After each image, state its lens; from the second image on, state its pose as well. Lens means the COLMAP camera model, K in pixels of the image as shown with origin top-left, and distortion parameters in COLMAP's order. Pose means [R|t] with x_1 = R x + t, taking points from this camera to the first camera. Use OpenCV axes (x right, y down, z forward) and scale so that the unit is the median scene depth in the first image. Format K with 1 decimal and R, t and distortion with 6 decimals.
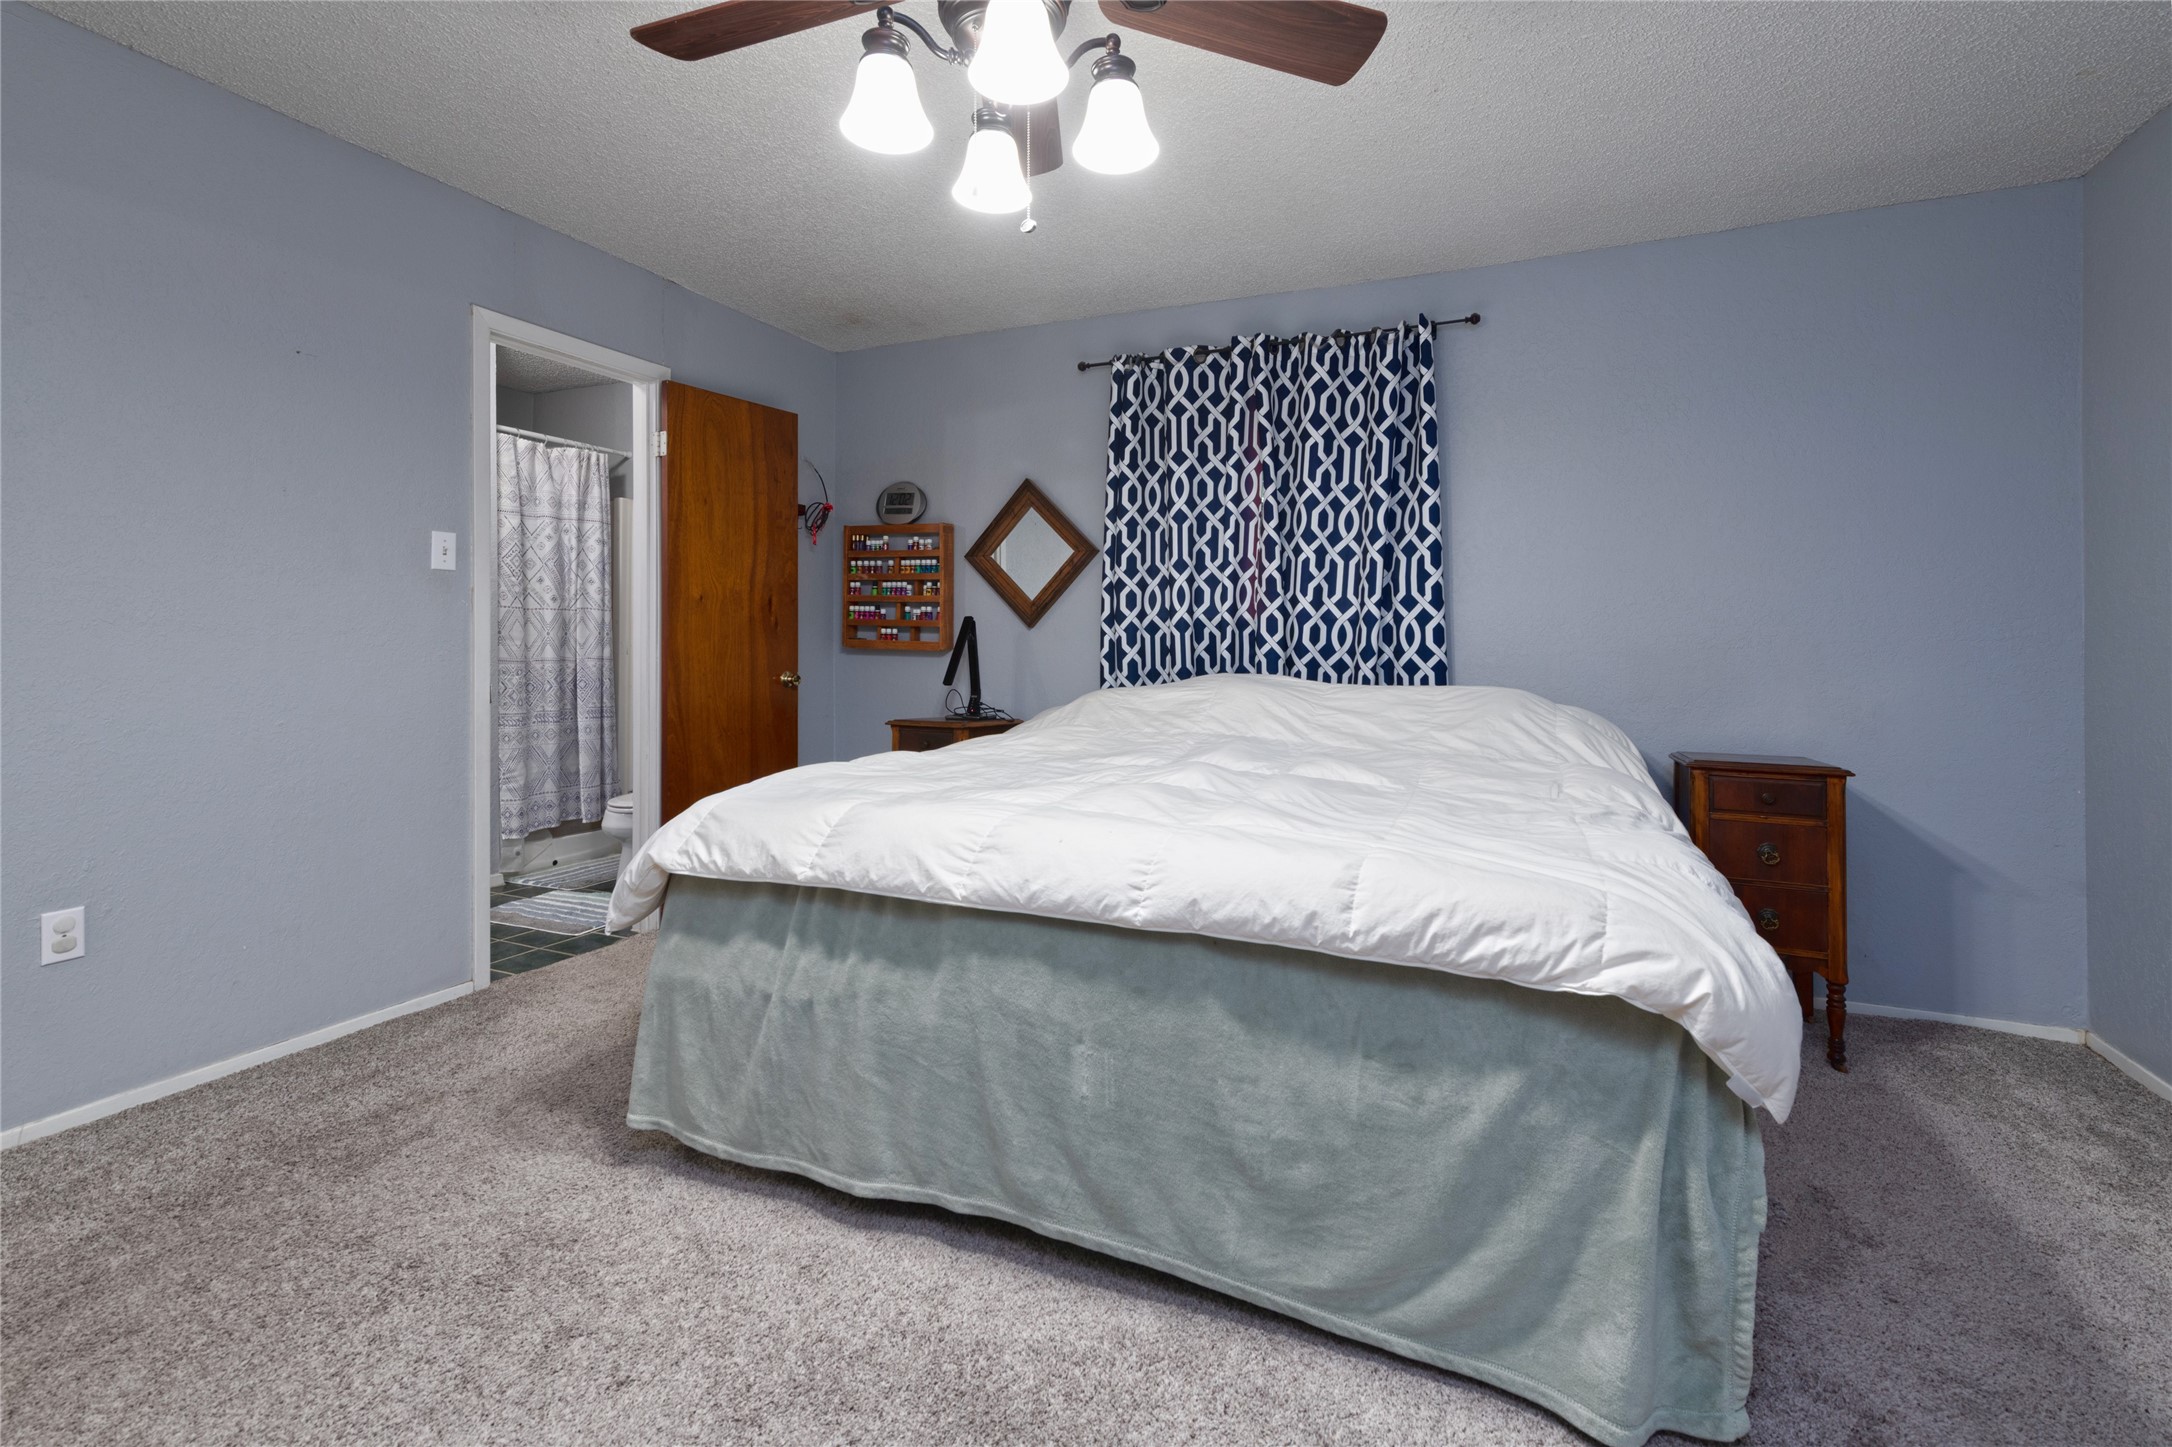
lens RADIAL K [[951.0, 0, 1131.3], [0, 951.0, 642.8], [0, 0, 1]] dist [0.012298, -0.000072]
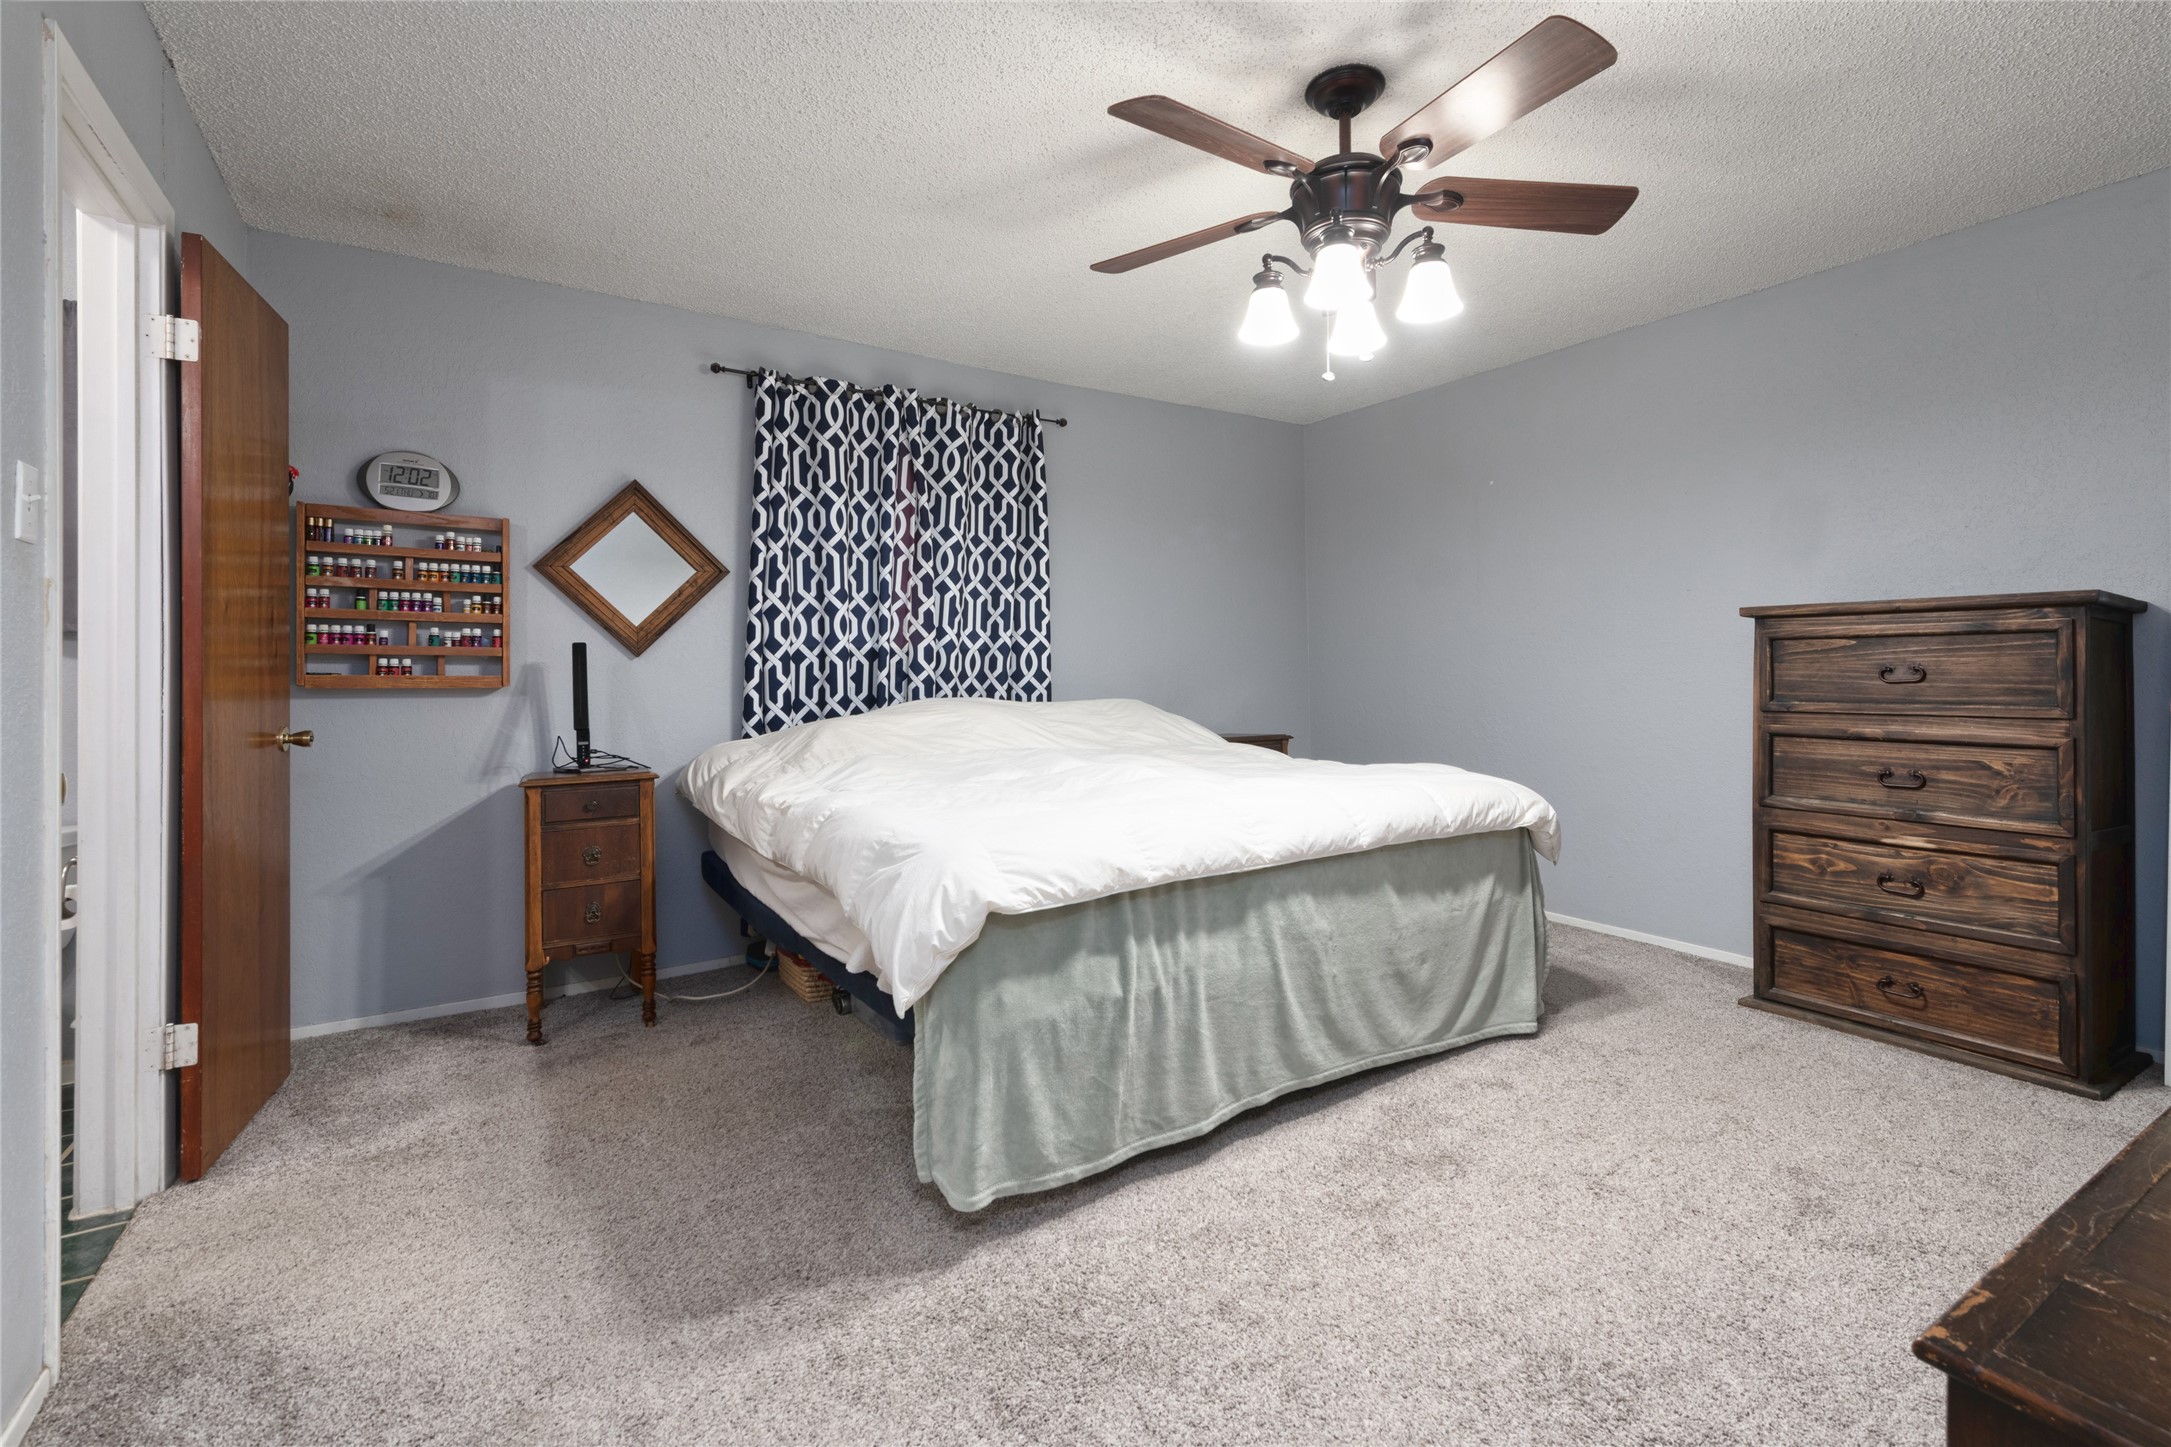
lens RADIAL K [[936.7, 0, 1092.0], [0, 936.7, 671.2], [0, 0, 1]] dist [0.011078, -0.000171]
pose [[0.563374, -0.012740, 0.826104, -0.623092], [0.016520, 0.999855, 0.004153, -0.000073], [-0.826037, 0.011307, 0.563503, 0.215474]]
